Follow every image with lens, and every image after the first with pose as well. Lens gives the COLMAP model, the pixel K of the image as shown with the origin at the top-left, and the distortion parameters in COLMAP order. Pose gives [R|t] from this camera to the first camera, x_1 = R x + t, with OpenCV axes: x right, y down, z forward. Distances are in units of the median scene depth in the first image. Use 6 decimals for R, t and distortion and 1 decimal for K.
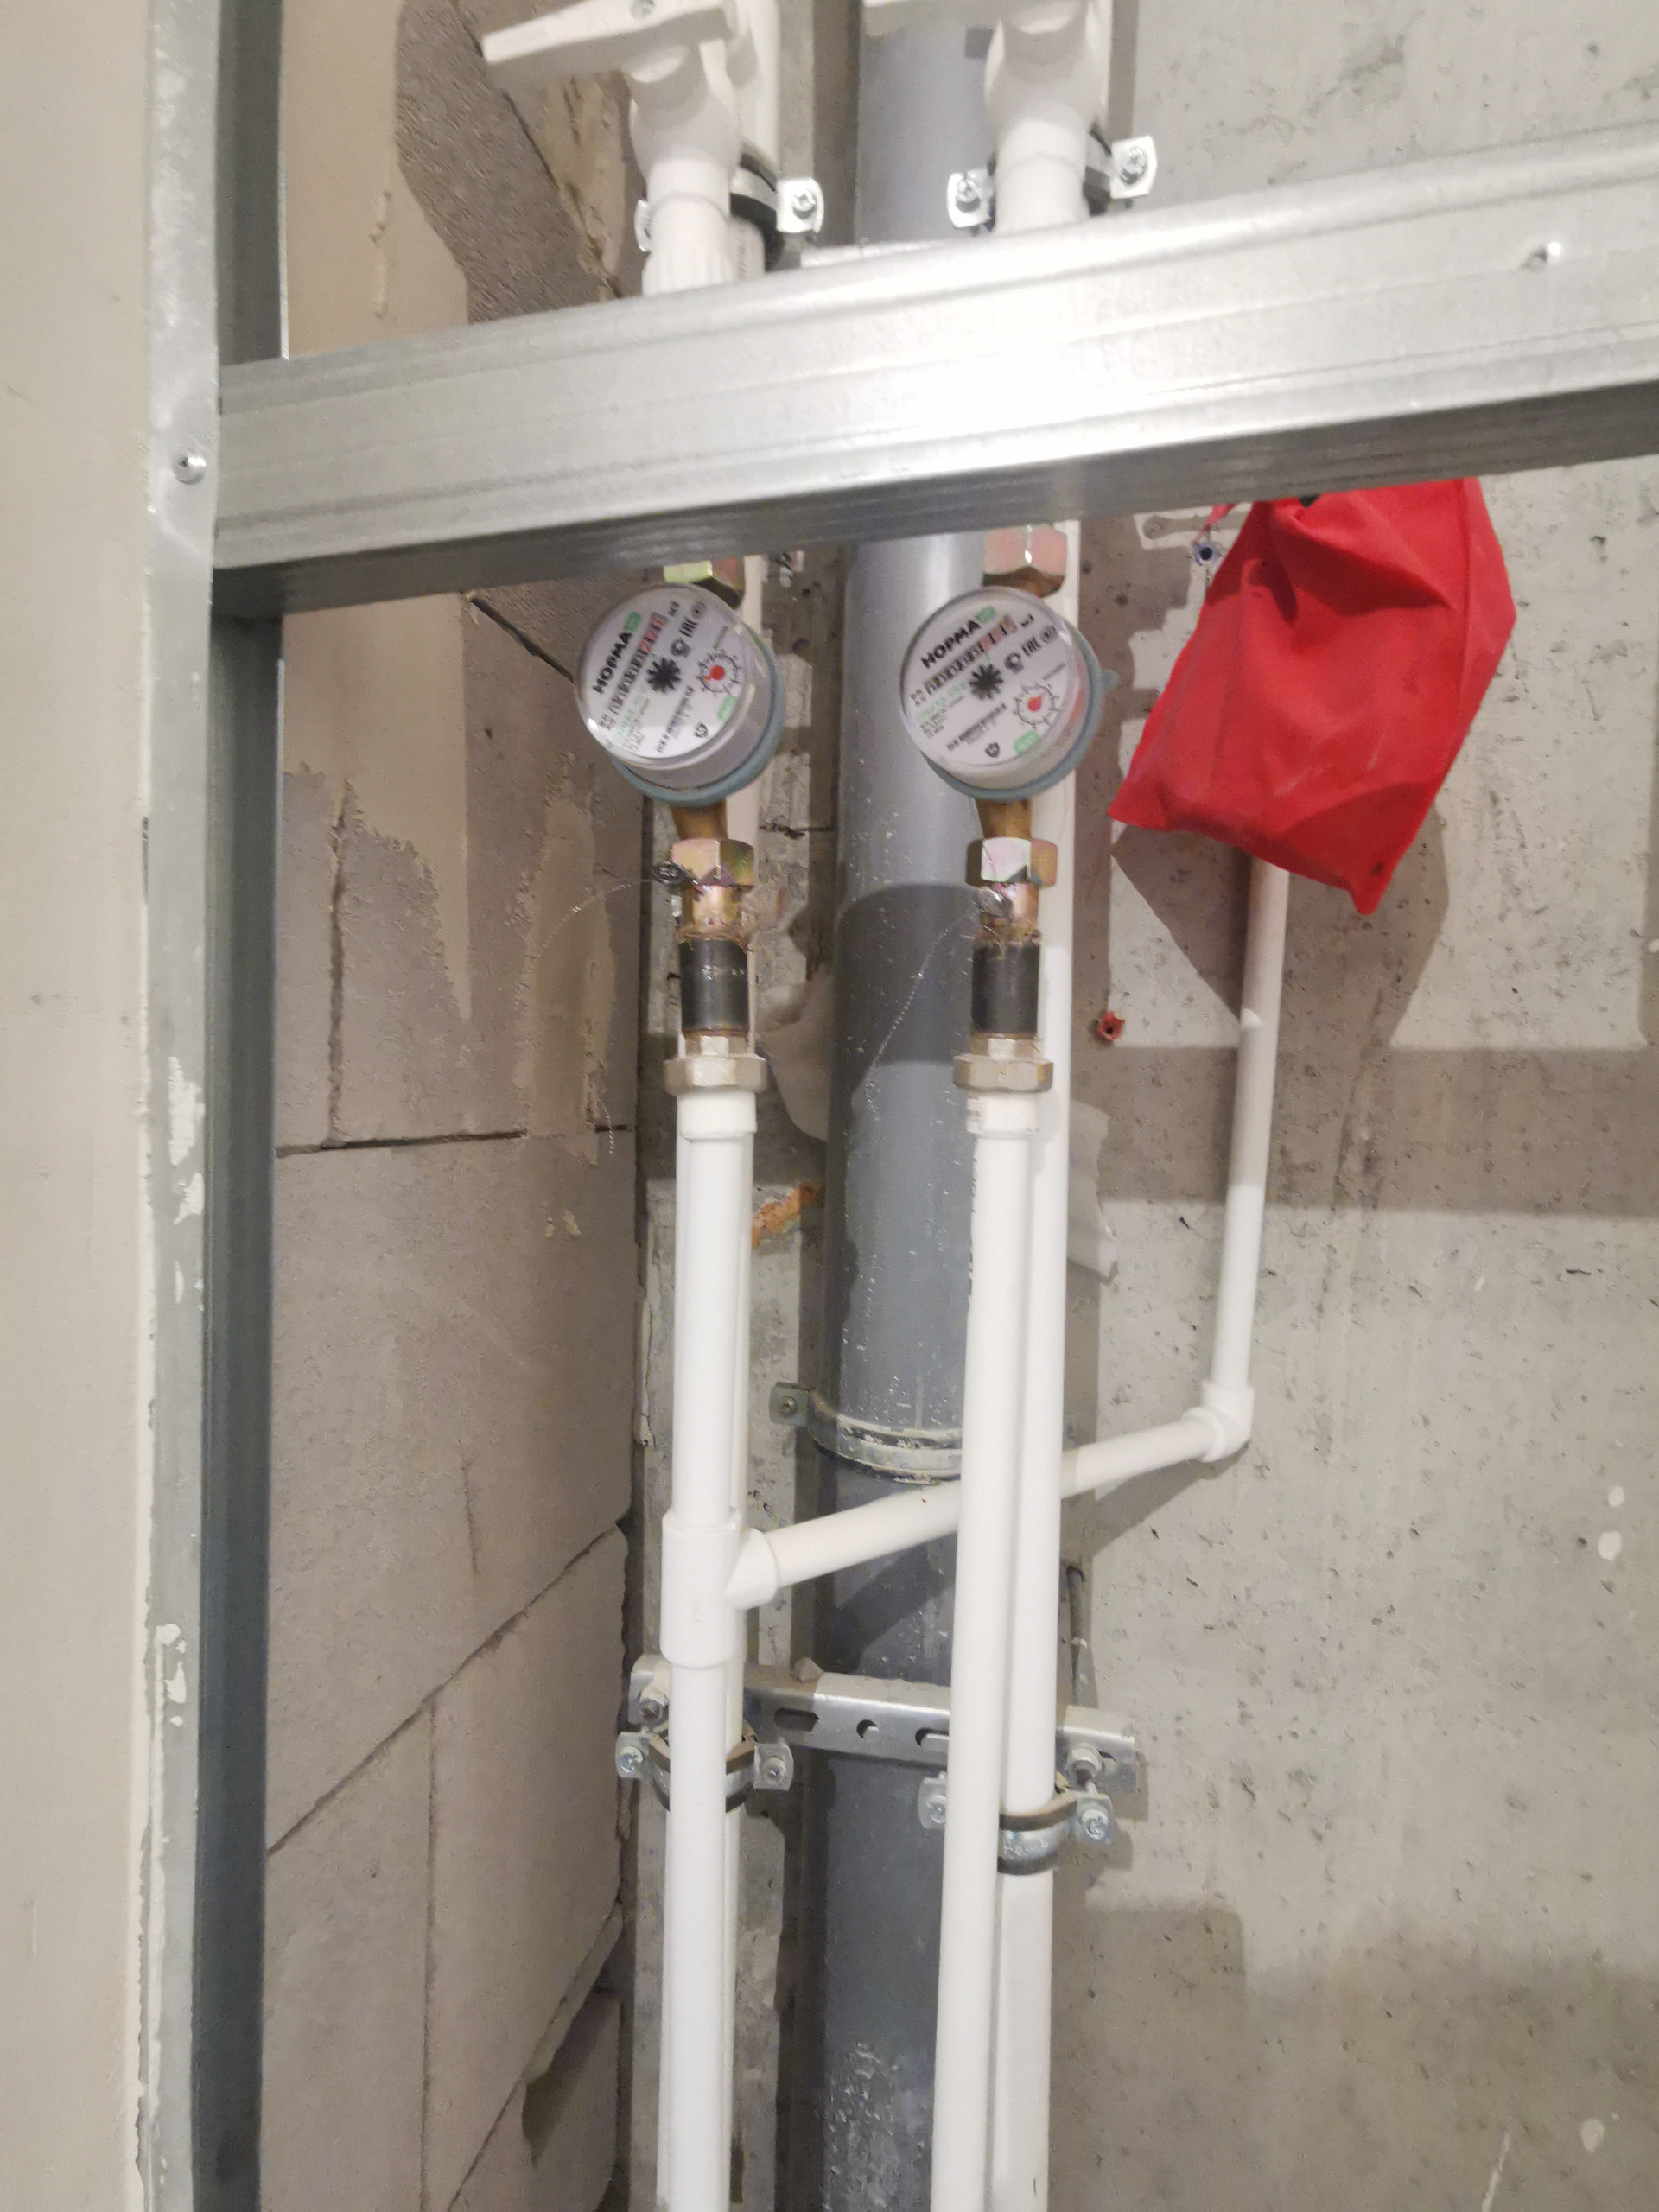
lens RADIAL K [[1091.0, 0, 817.8], [0, 1091.0, 1113.6], [0, 0, 1]] dist [-0.036963, 0.035825]
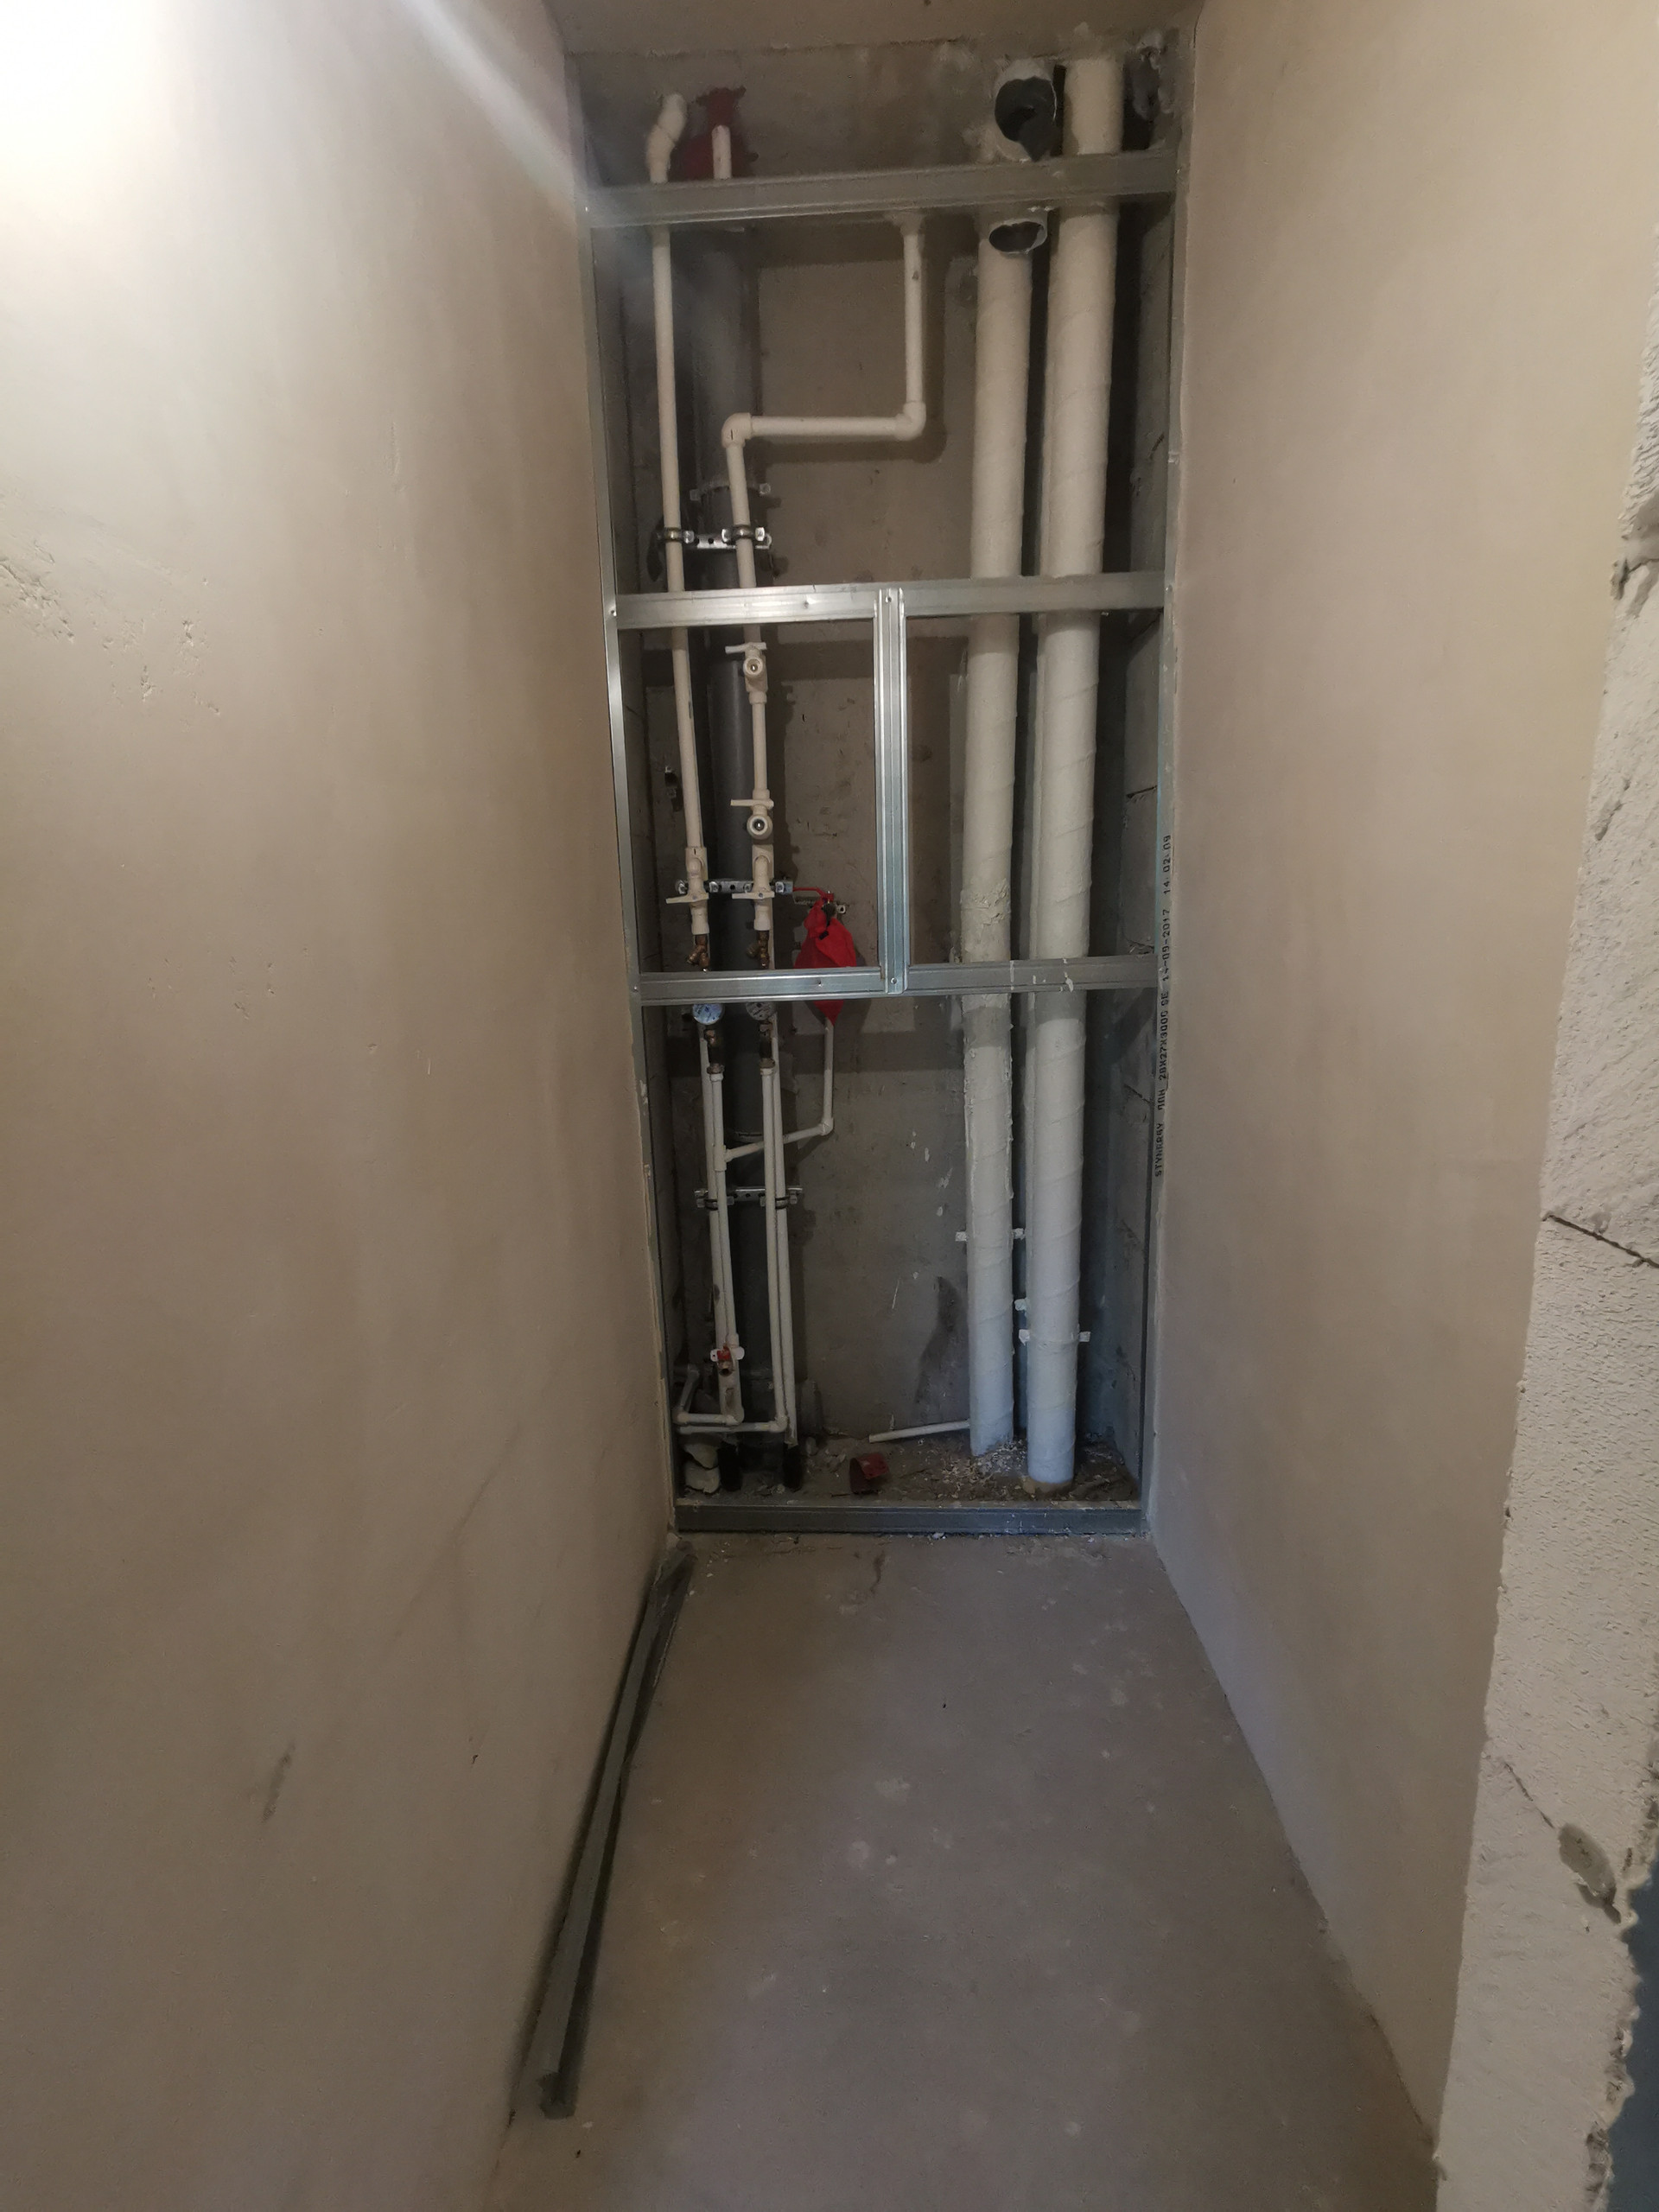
lens RADIAL K [[1091.0, 0, 817.8], [0, 1091.0, 1113.6], [0, 0, 1]] dist [-0.036963, 0.035825]
pose [[0.977429, -0.095474, 0.188458, -0.509764], [0.058526, 0.979514, 0.192686, -0.664507], [-0.202993, -0.177307, 0.962993, -3.513967]]
